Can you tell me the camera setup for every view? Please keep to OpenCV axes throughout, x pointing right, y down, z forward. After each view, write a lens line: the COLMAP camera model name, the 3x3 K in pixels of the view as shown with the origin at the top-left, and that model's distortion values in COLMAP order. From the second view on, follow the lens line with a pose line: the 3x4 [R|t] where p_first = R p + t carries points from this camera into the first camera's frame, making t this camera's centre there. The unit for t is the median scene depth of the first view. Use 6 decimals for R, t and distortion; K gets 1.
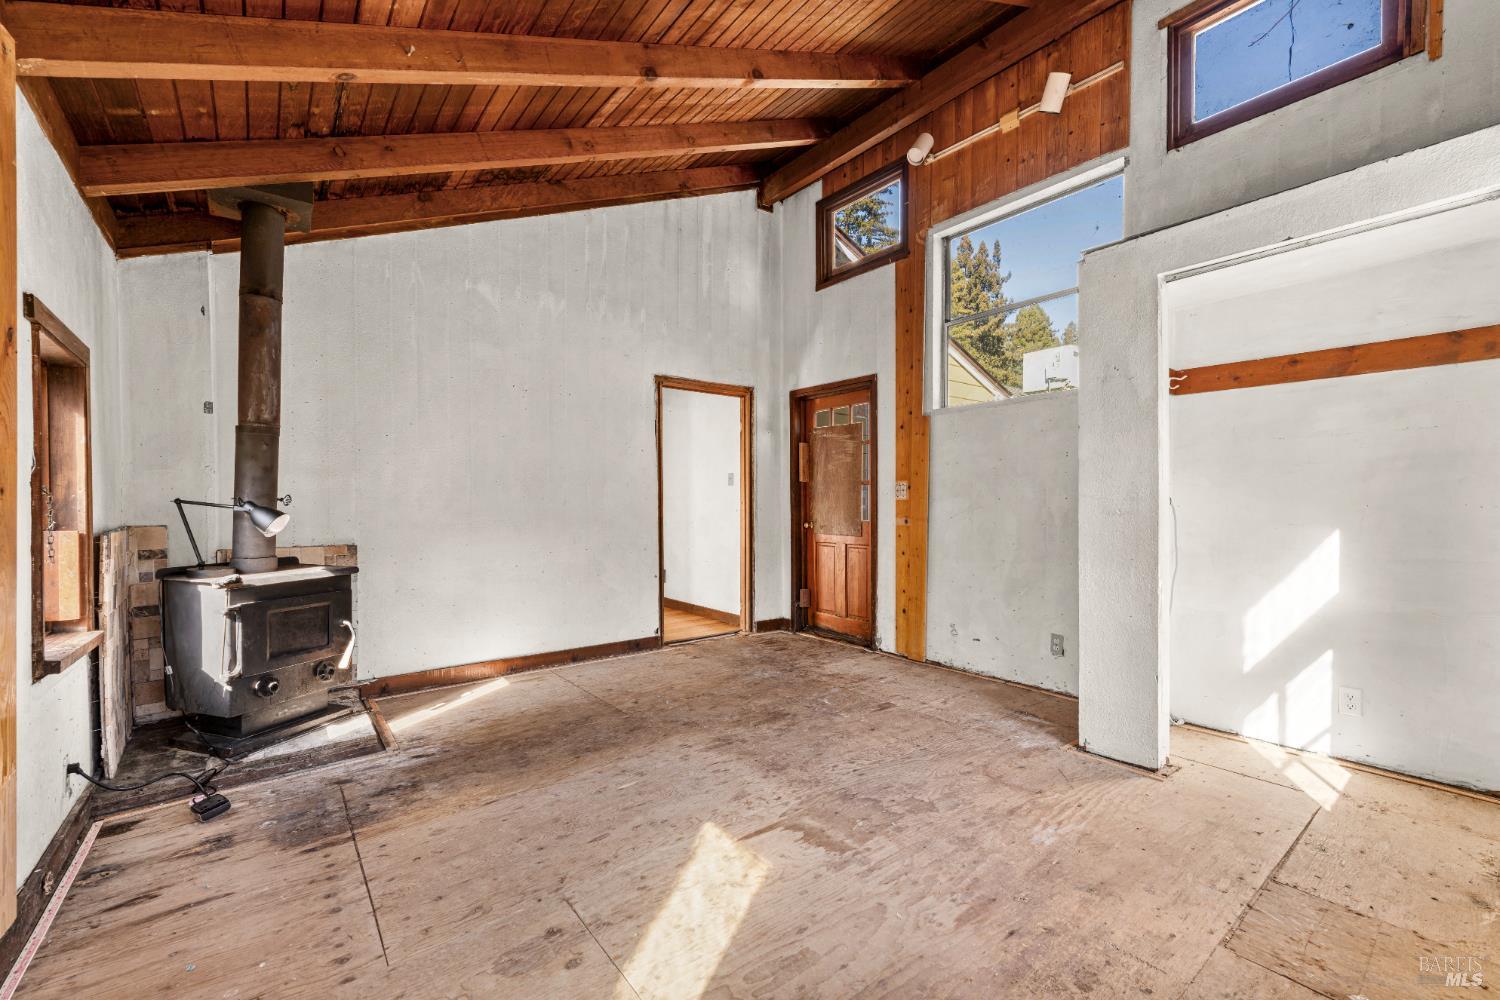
lens RADIAL K [[609.3, 0, 745.5], [0, 609.3, 508.4], [0, 0, 1]] dist [-0.000920, -0.001339]
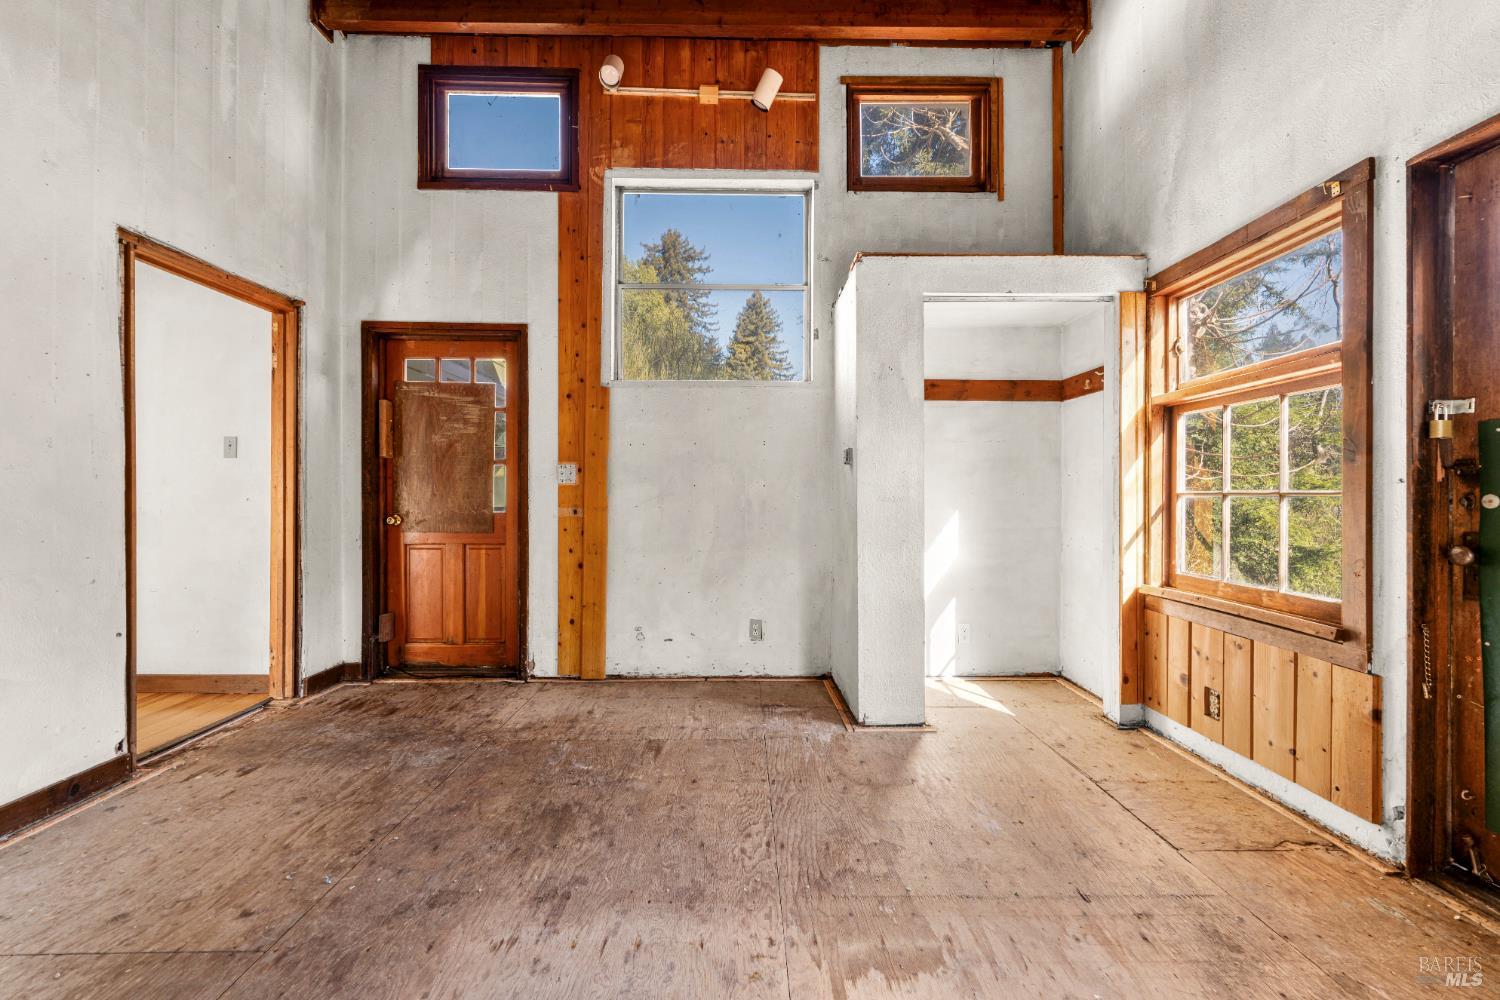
lens RADIAL K [[609.3, 0, 744.0], [0, 609.3, 486.4], [0, 0, 1]] dist [-0.000920, -0.001339]
pose [[0.604019, 0.011263, 0.796891, -0.257970], [0.001609, 0.999881, -0.015351, 0.000494], [-0.796969, 0.010554, 0.603929, 0.331288]]
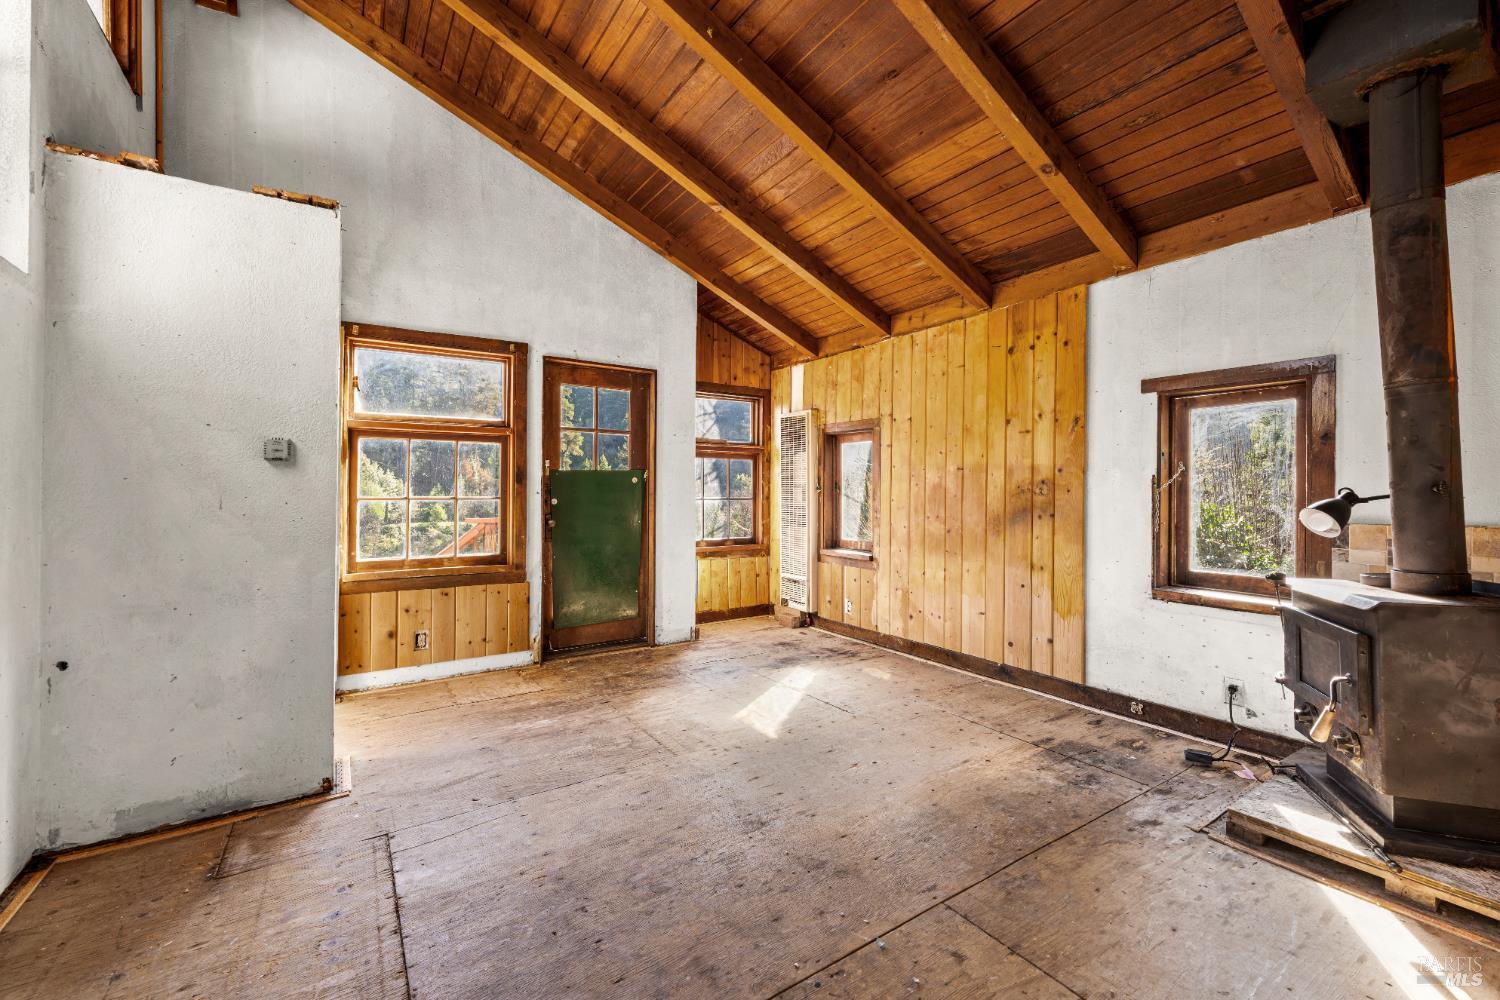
lens RADIAL K [[609.3, 0, 756.0], [0, 609.3, 494.8], [0, 0, 1]] dist [-0.000920, -0.001339]
pose [[-0.998607, 0.001969, 0.052735, -0.048624], [0.002099, 0.999995, 0.002406, -0.007631], [-0.052730, 0.002514, -0.998606, 1.145340]]
